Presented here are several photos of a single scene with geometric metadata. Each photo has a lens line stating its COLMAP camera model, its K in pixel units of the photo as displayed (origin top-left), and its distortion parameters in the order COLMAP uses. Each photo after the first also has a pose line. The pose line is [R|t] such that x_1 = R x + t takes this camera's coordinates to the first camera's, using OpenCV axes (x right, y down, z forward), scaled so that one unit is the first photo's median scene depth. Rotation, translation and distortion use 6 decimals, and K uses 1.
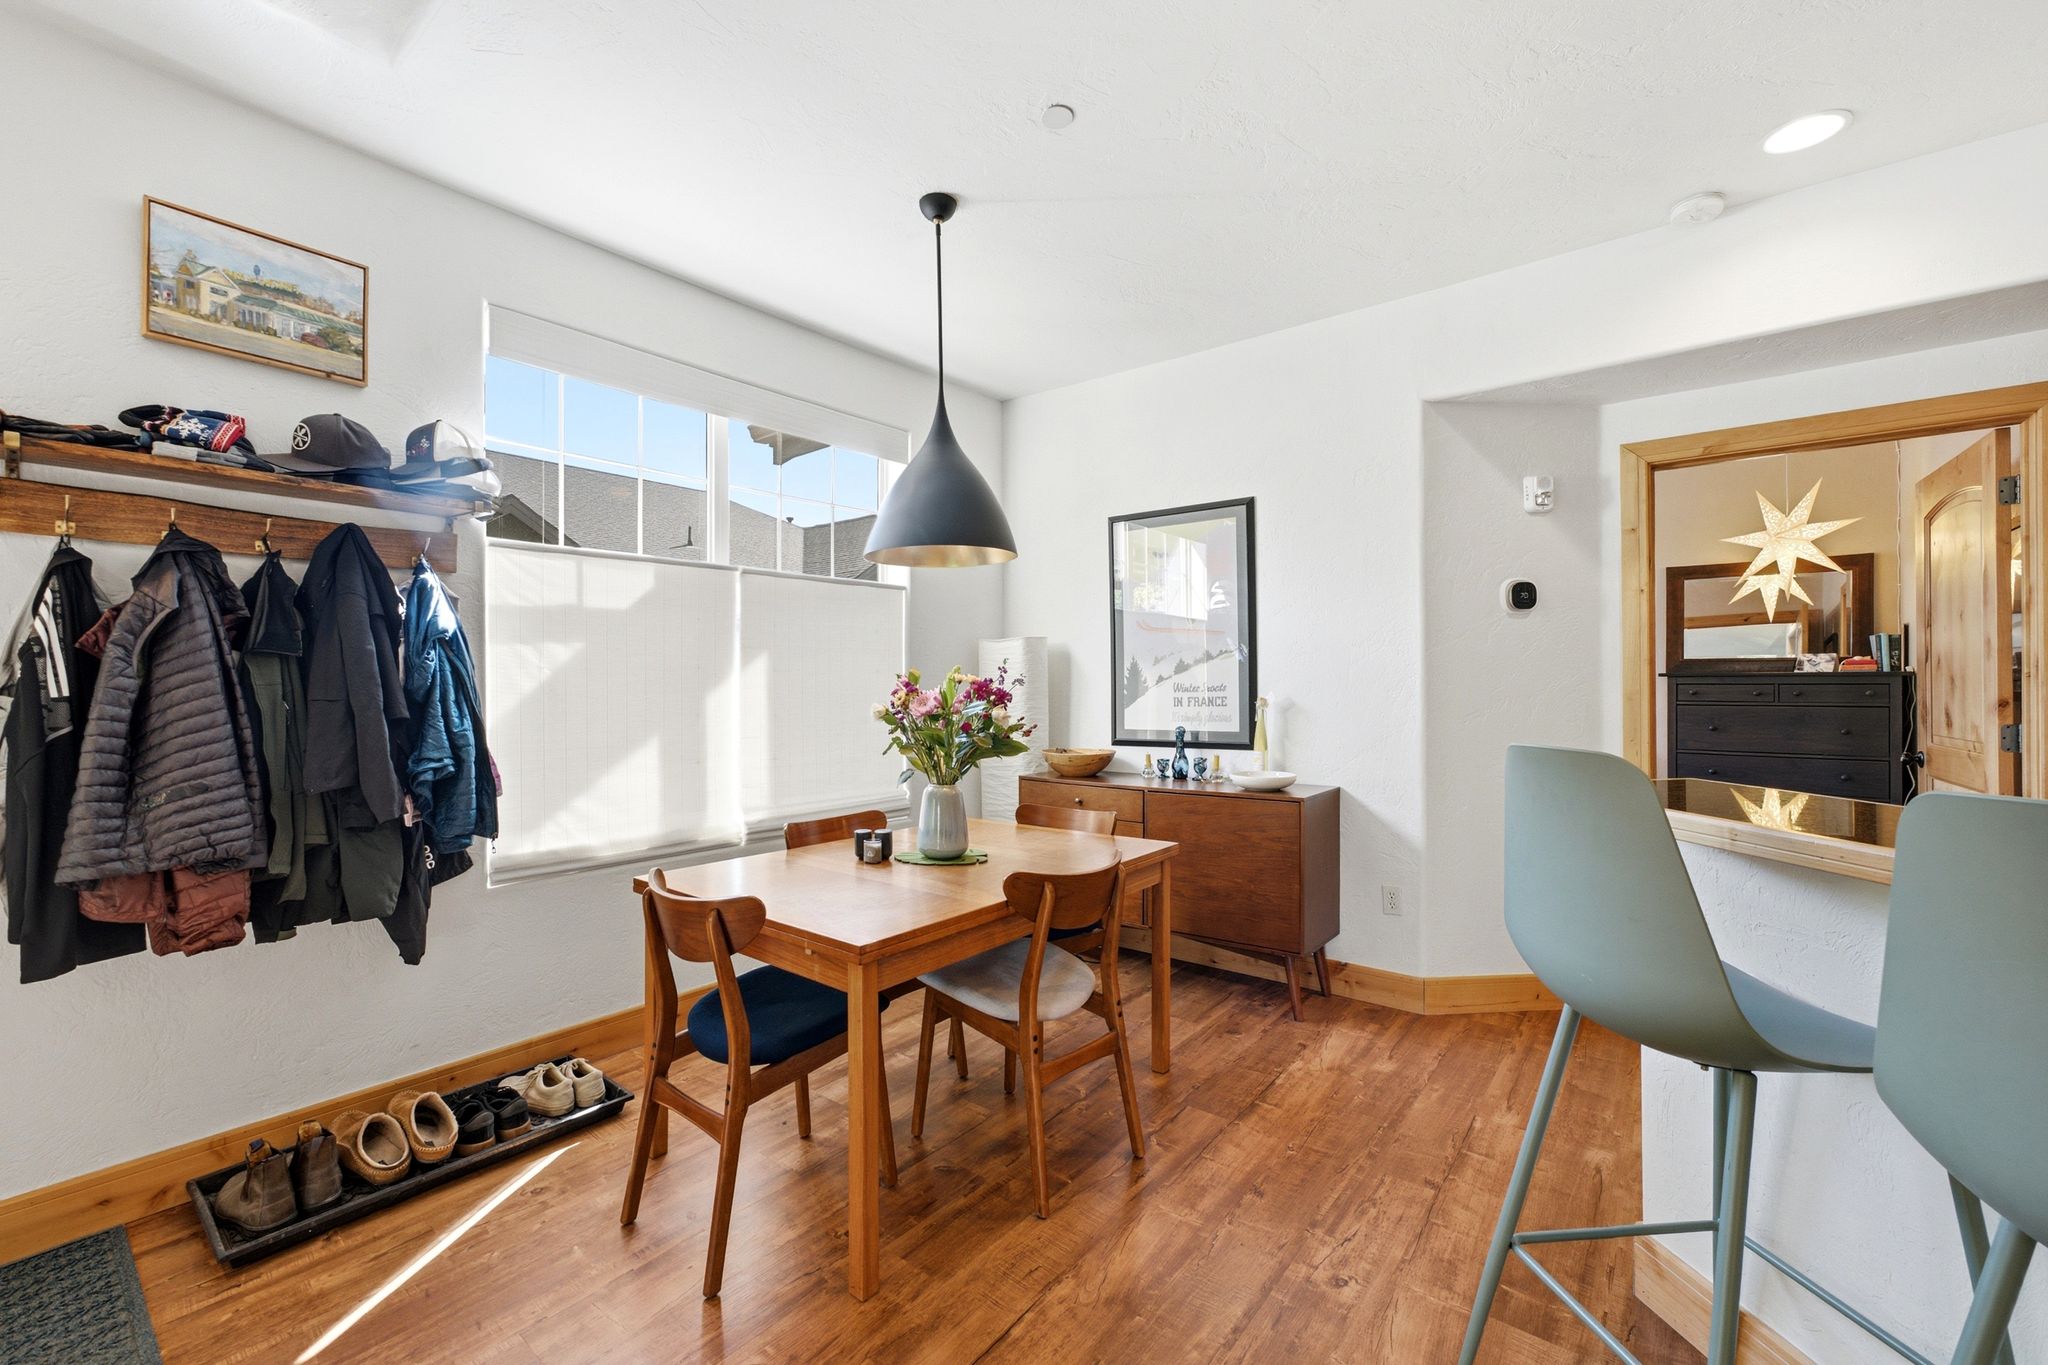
lens RADIAL K [[856.4, 0, 1024.0], [0, 856.4, 682.5], [0, 0, 1]] dist [-0.000225, 0.000235]
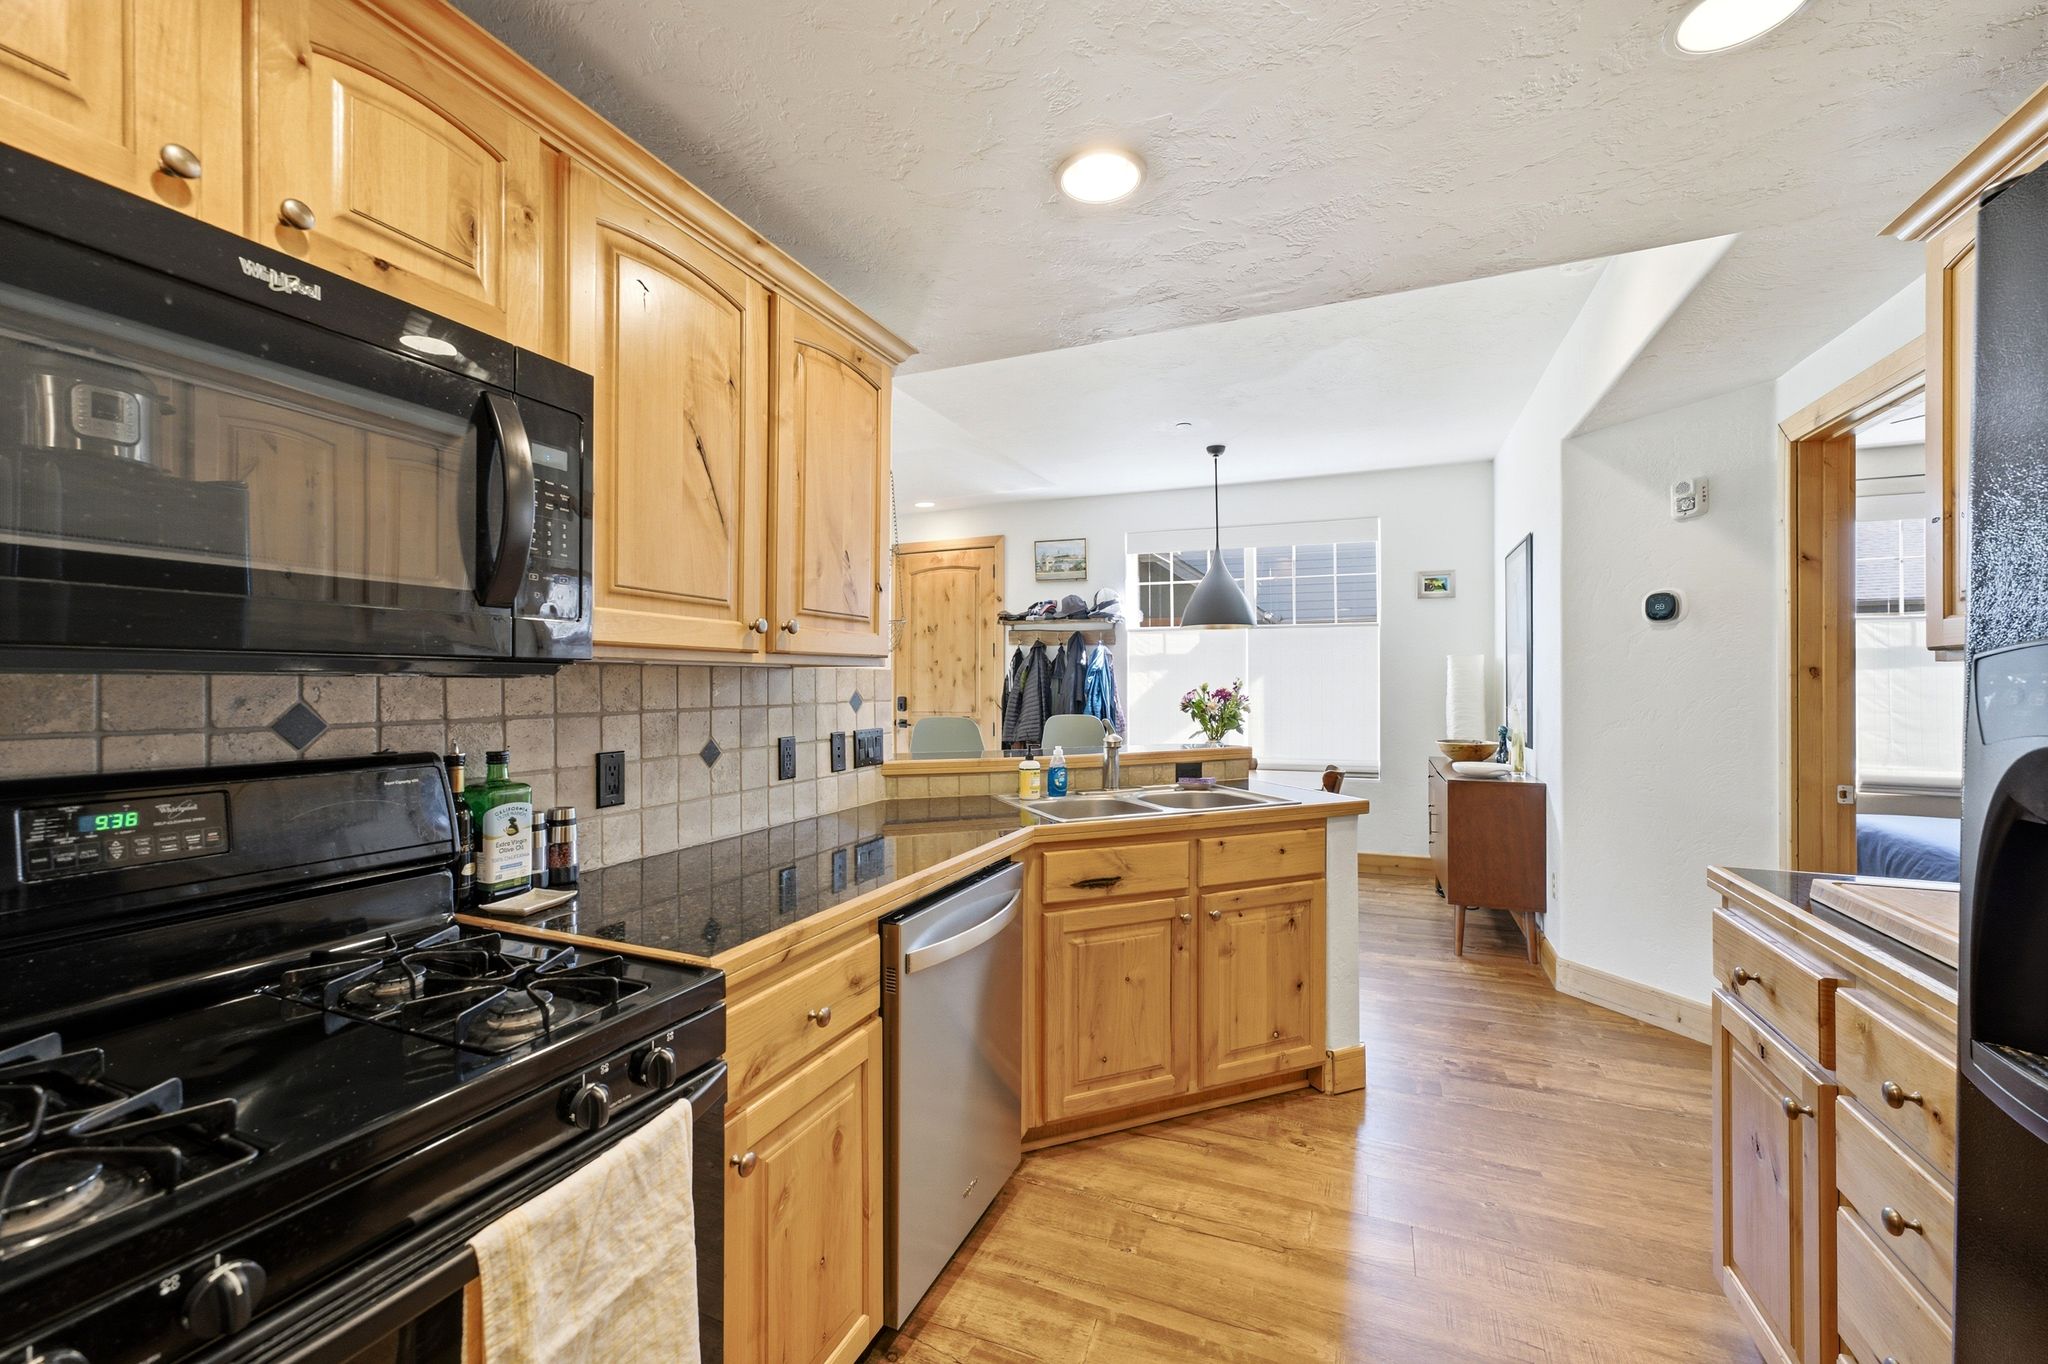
lens RADIAL K [[826.3, 0, 1038.2], [0, 826.3, 678.6], [0, 0, 1]] dist [-0.000449, 0.000094]
pose [[0.303206, -0.000631, -0.952925, 1.314830], [-0.000875, 0.999999, -0.000941, -0.017929], [0.952925, 0.001119, 0.303205, 0.024887]]
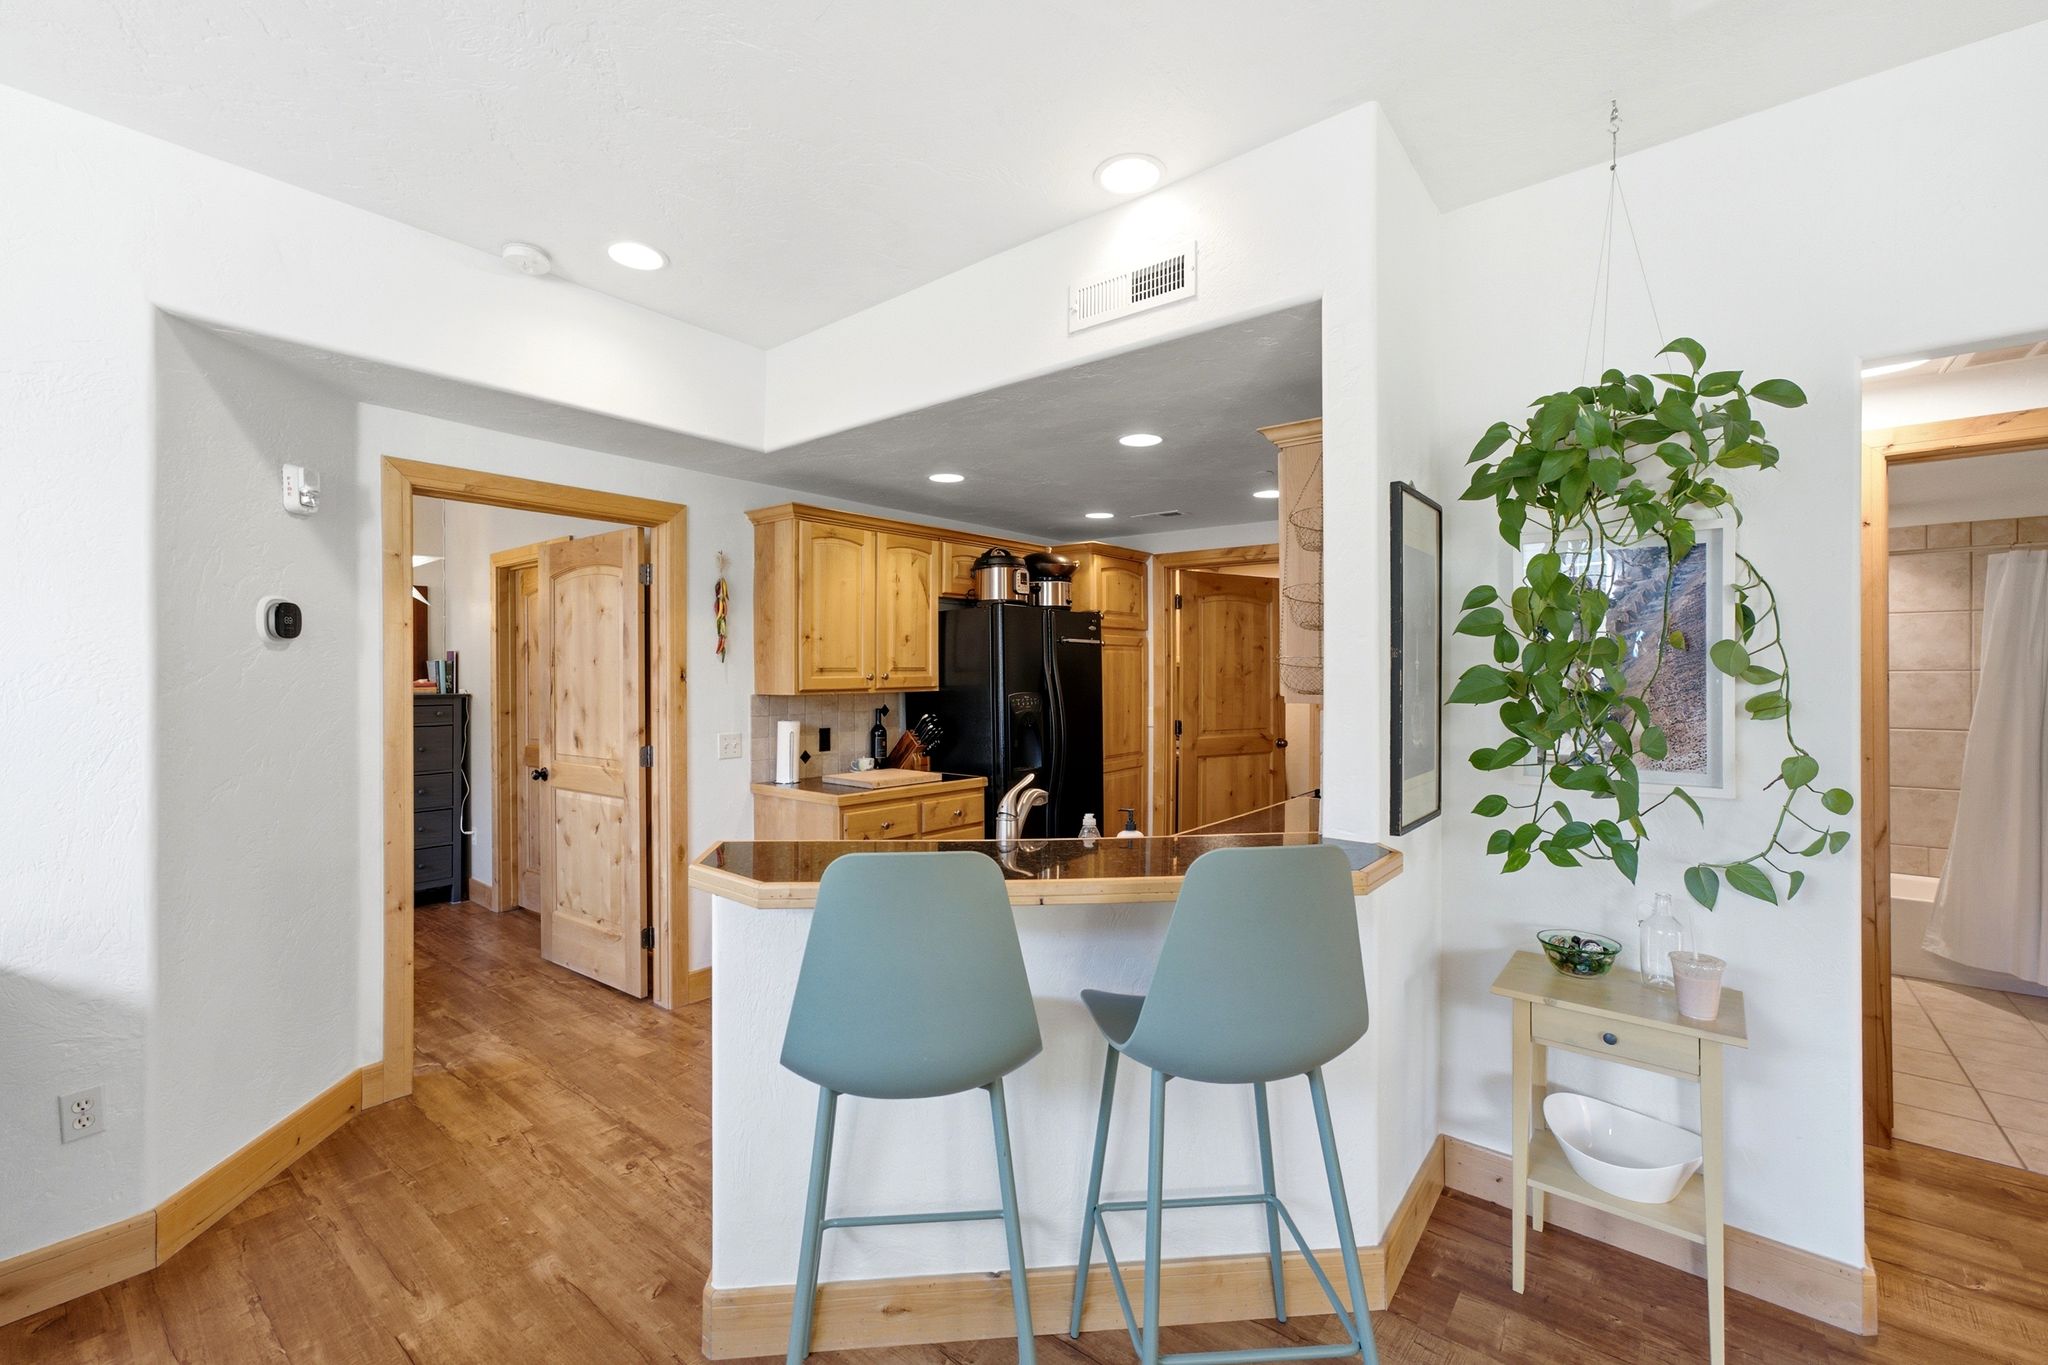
lens RADIAL K [[840.8, 0, 1011.6], [0, 840.8, 667.5], [0, 0, 1]] dist [0.001390, -0.000407]
pose [[0.001042, 0.011761, 0.999930, -0.167050], [0.000024, 0.999931, -0.011761, -0.052464], [-0.999999, 0.000036, 0.001042, 0.367530]]
